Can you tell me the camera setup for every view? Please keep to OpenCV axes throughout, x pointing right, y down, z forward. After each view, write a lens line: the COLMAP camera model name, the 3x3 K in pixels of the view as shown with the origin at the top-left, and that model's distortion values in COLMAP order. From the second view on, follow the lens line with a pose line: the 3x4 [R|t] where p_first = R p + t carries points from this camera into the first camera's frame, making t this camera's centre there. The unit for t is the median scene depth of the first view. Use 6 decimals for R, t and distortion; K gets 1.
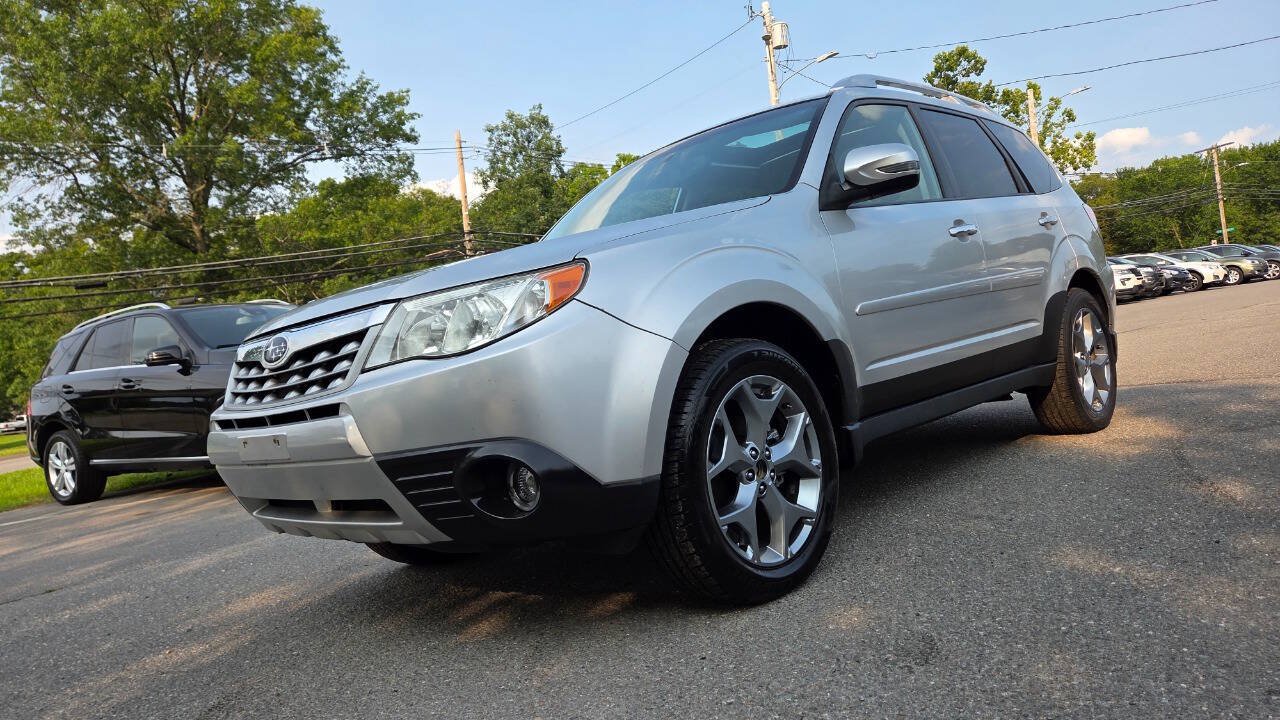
lens RADIAL K [[856.2, 0, 634.4], [0, 856.2, 368.6], [0, 0, 1]] dist [0.074817, -0.078110]
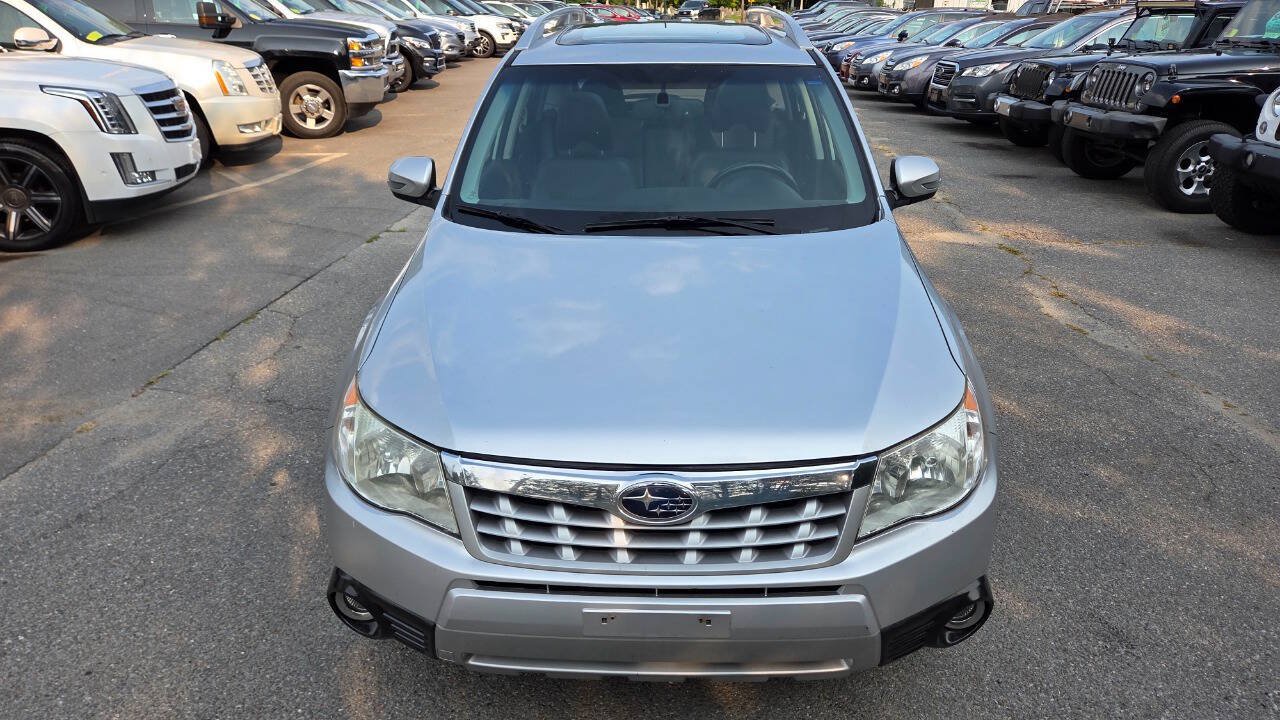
lens RADIAL K [[856.2, 0, 634.4], [0, 856.2, 368.6], [0, 0, 1]] dist [0.074817, -0.078110]
pose [[0.726065, -0.126957, 0.675805, -0.254895], [-0.101548, 0.952235, 0.287988, -0.095949], [-0.680087, -0.277725, 0.678492, 0.145226]]
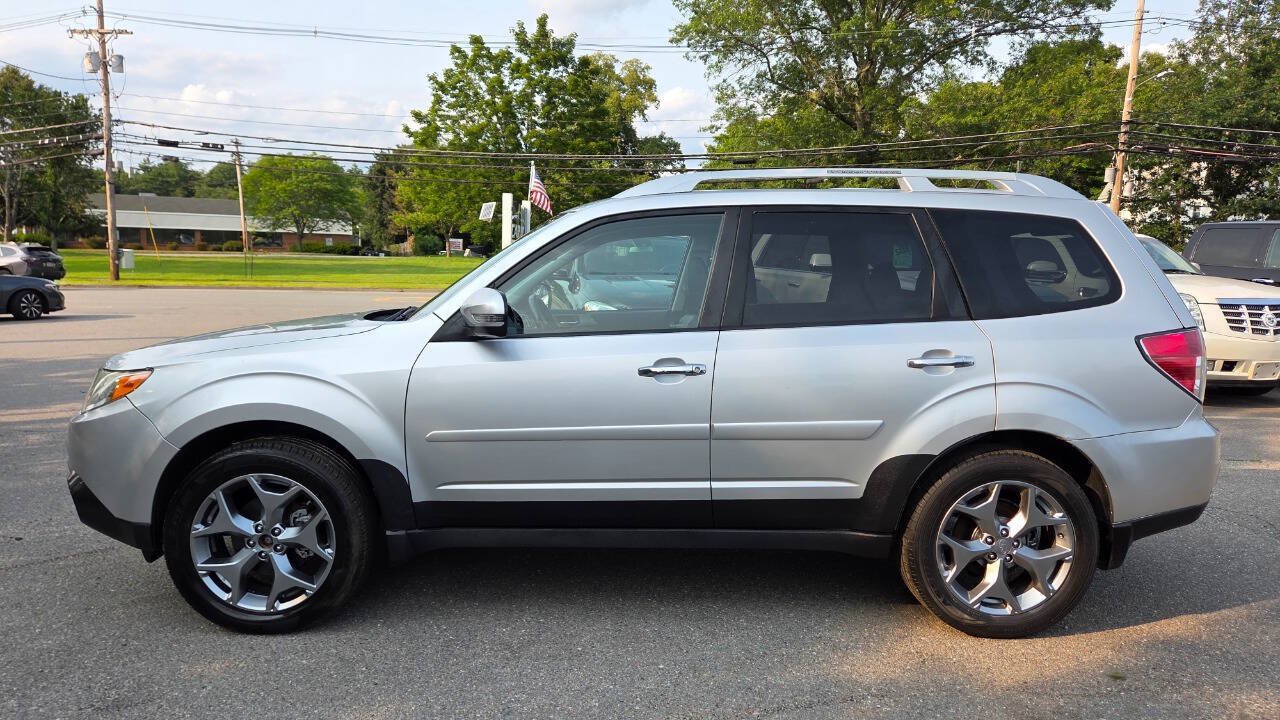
lens RADIAL K [[852.3, 0, 642.3], [0, 852.3, 368.1], [0, 0, 1]] dist [0.075434, -0.070639]
pose [[0.710559, 0.239666, -0.661563, 0.382995], [-0.135446, 0.969209, 0.205640, -0.137810], [0.690478, -0.056513, 0.721142, 0.126202]]
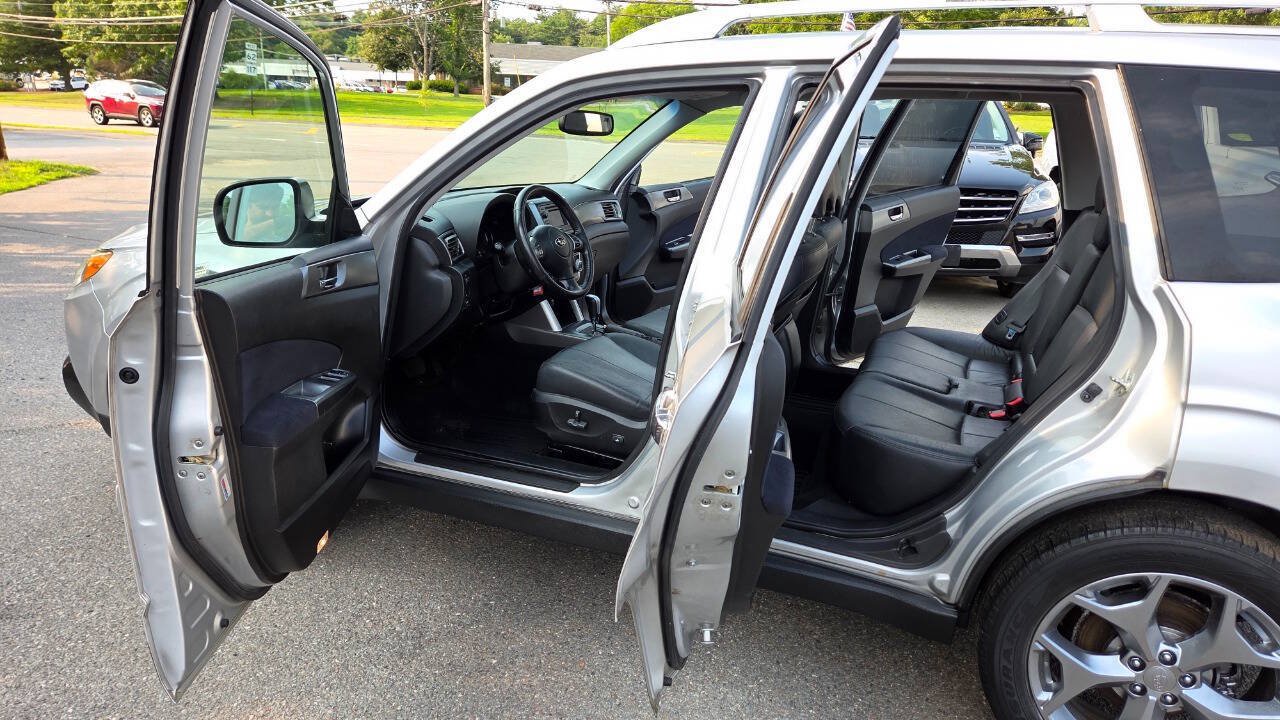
lens RADIAL K [[856.2, 0, 634.4], [0, 856.2, 368.6], [0, 0, 1]] dist [0.074817, -0.078110]
pose [[0.375025, 0.421126, -0.825838, 0.363050], [-0.112546, 0.904952, 0.410360, -0.152702], [0.920157, -0.060951, 0.386776, 0.300720]]
